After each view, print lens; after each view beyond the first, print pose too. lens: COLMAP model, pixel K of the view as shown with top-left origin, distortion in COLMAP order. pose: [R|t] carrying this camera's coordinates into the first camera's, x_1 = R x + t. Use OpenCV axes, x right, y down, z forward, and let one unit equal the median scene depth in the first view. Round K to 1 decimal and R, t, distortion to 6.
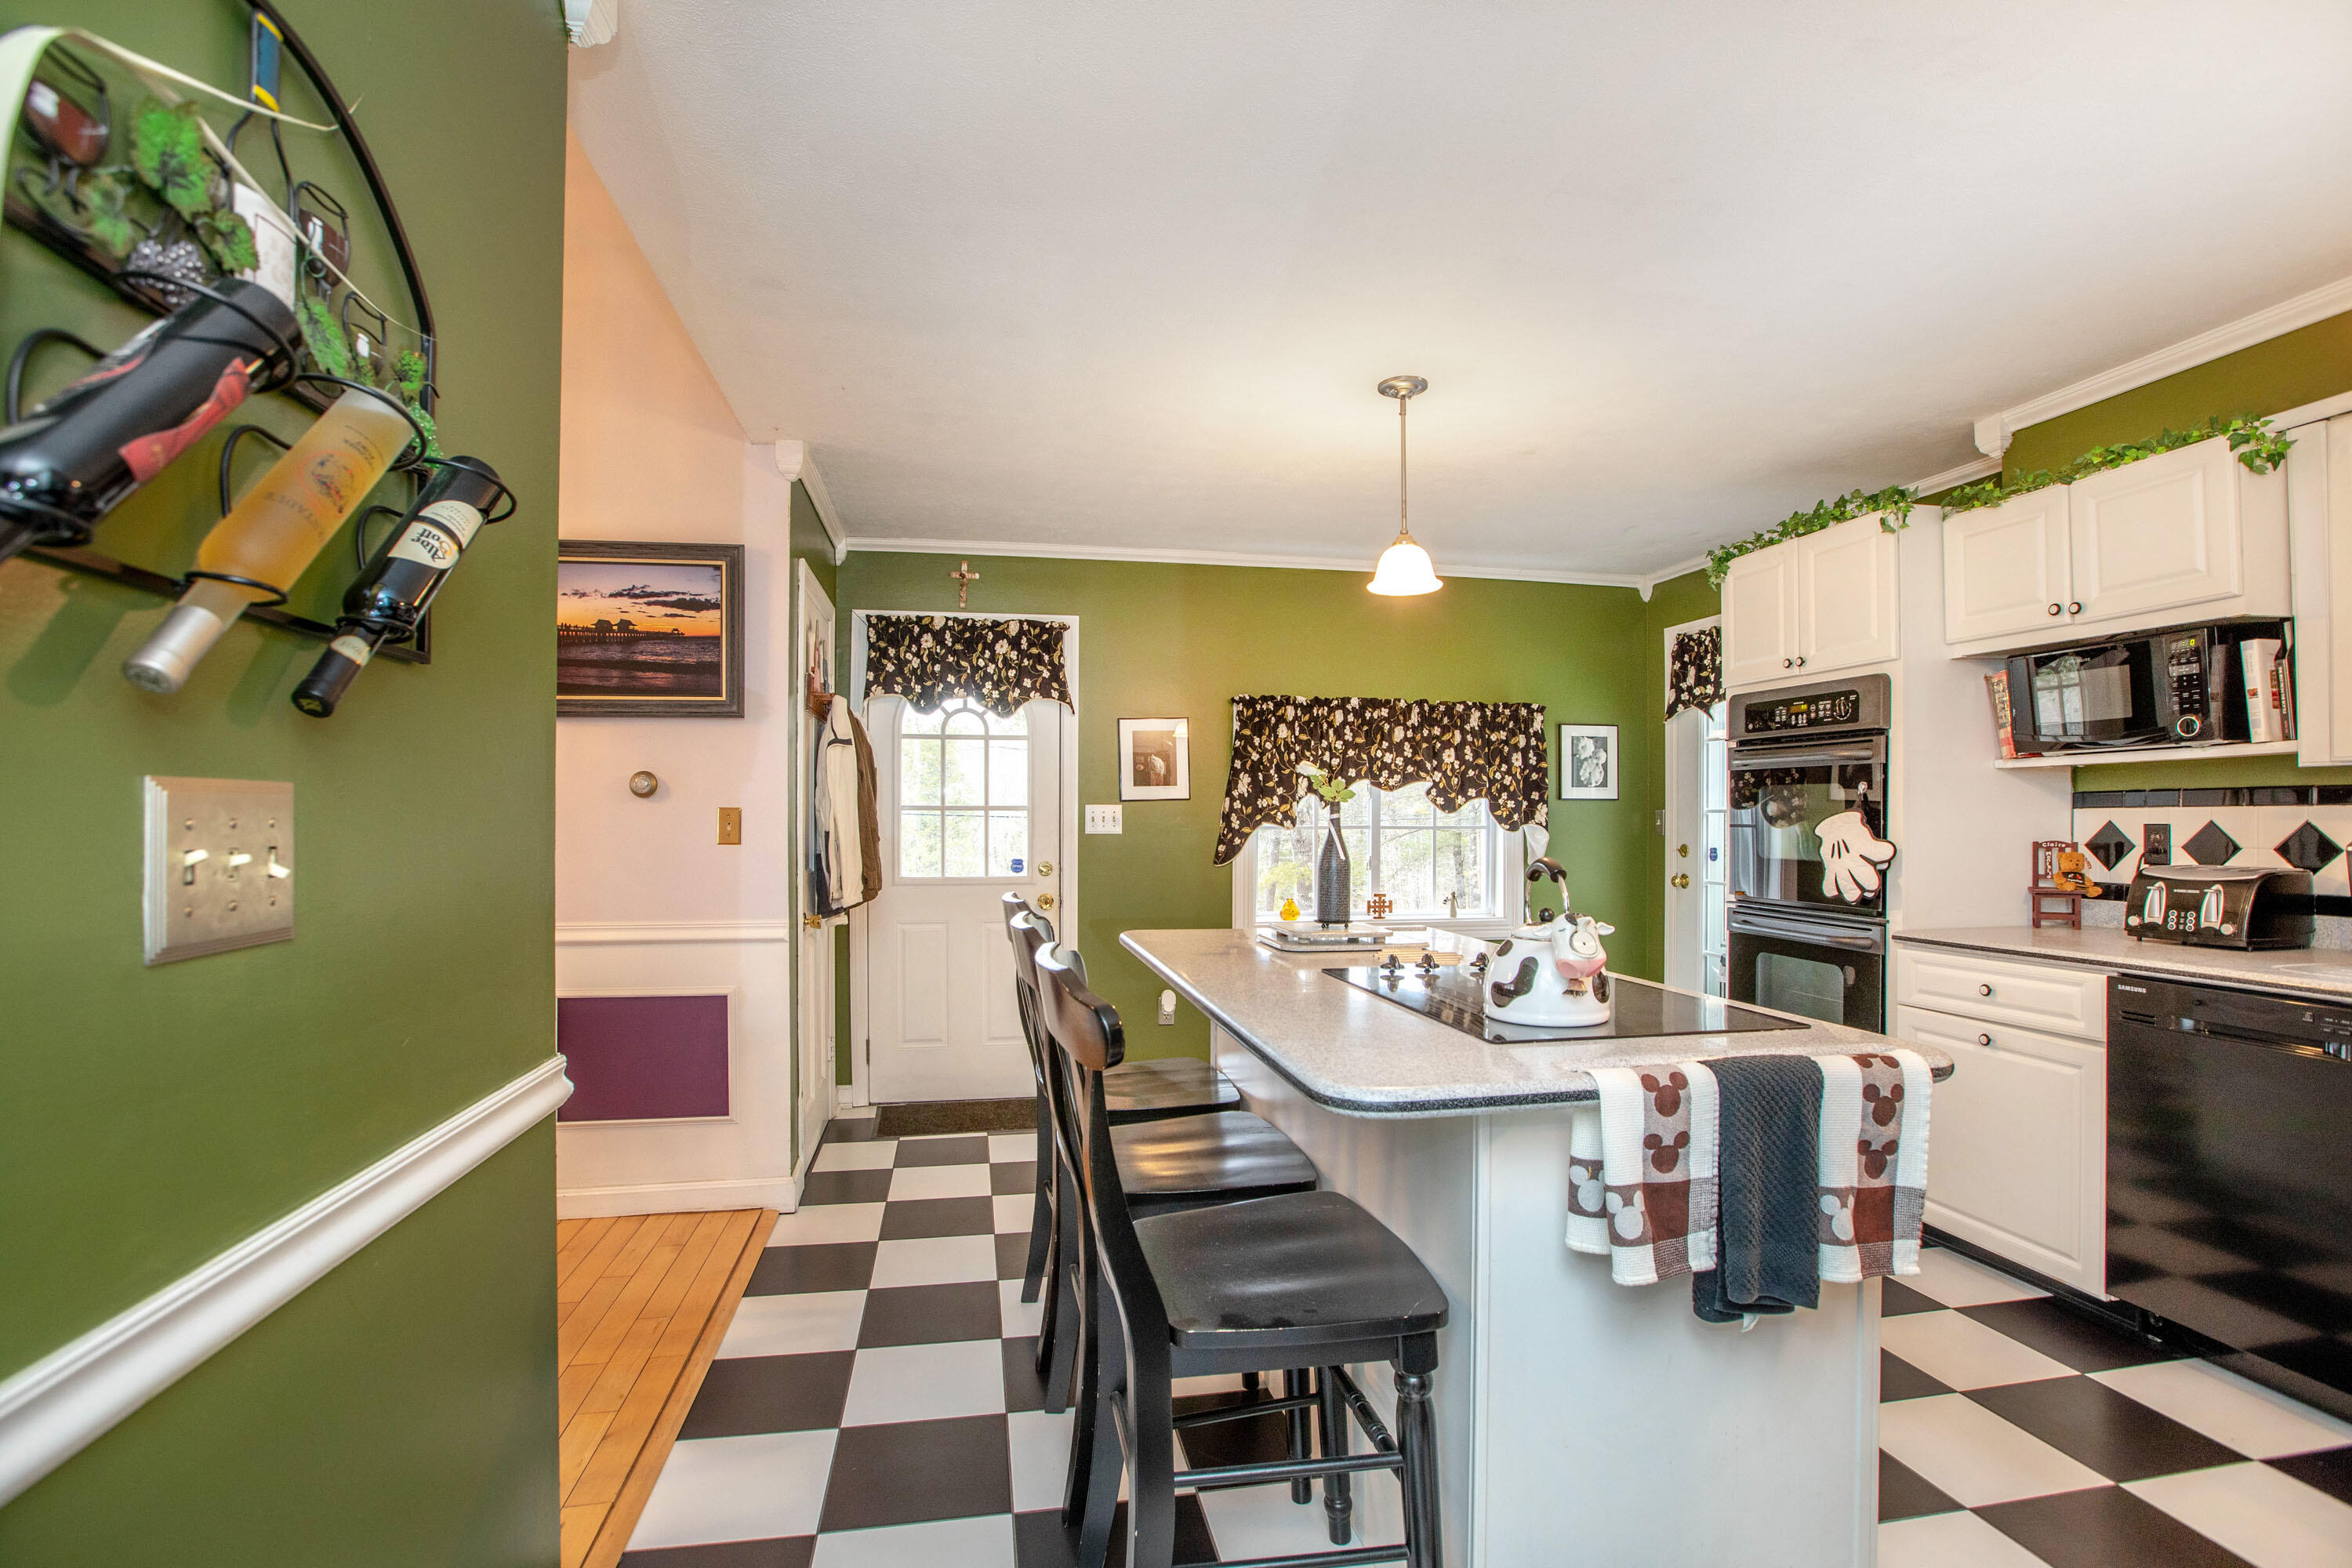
lens RADIAL K [[1133.5, 0, 1178.5], [0, 1133.5, 801.0], [0, 0, 1]] dist [-0.001559, 0.000033]
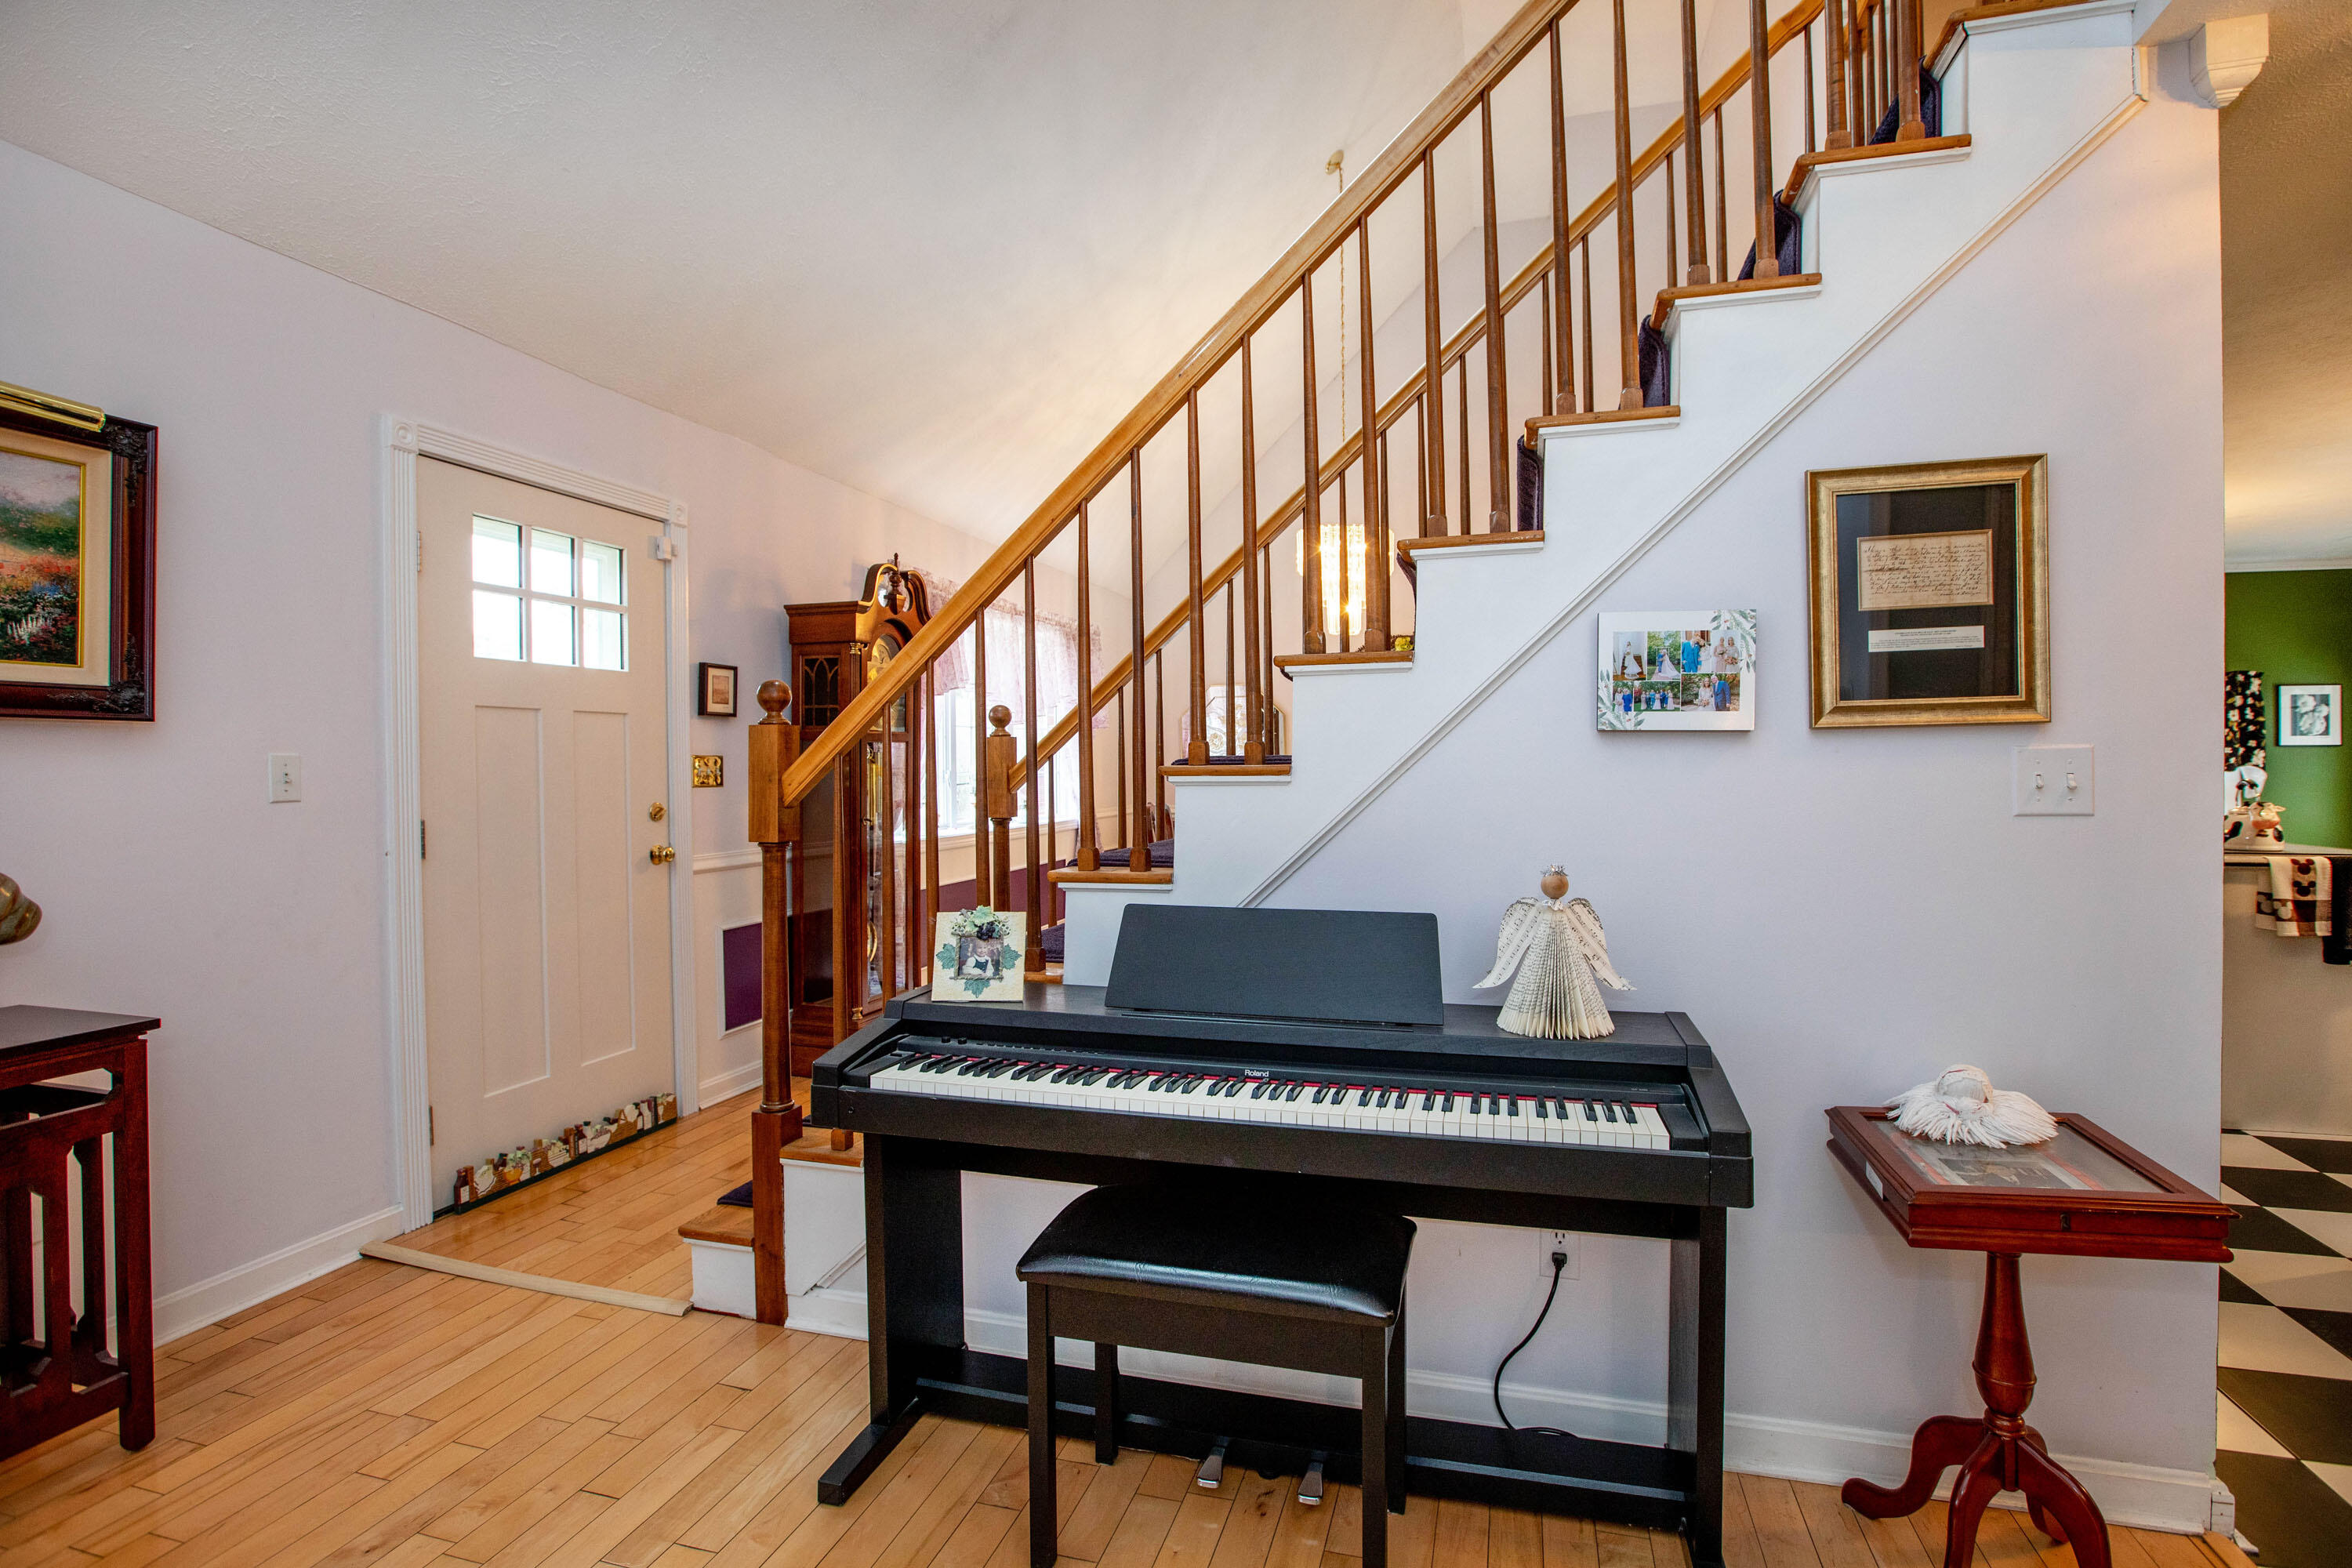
lens RADIAL K [[1133.5, 0, 1180.4], [0, 1133.5, 764.7], [0, 0, 1]] dist [-0.001559, 0.000033]
pose [[0.895979, -0.006413, -0.444049, -0.204248], [0.014905, 0.999767, 0.015635, -0.018637], [0.443846, -0.020627, 0.895866, -0.689070]]
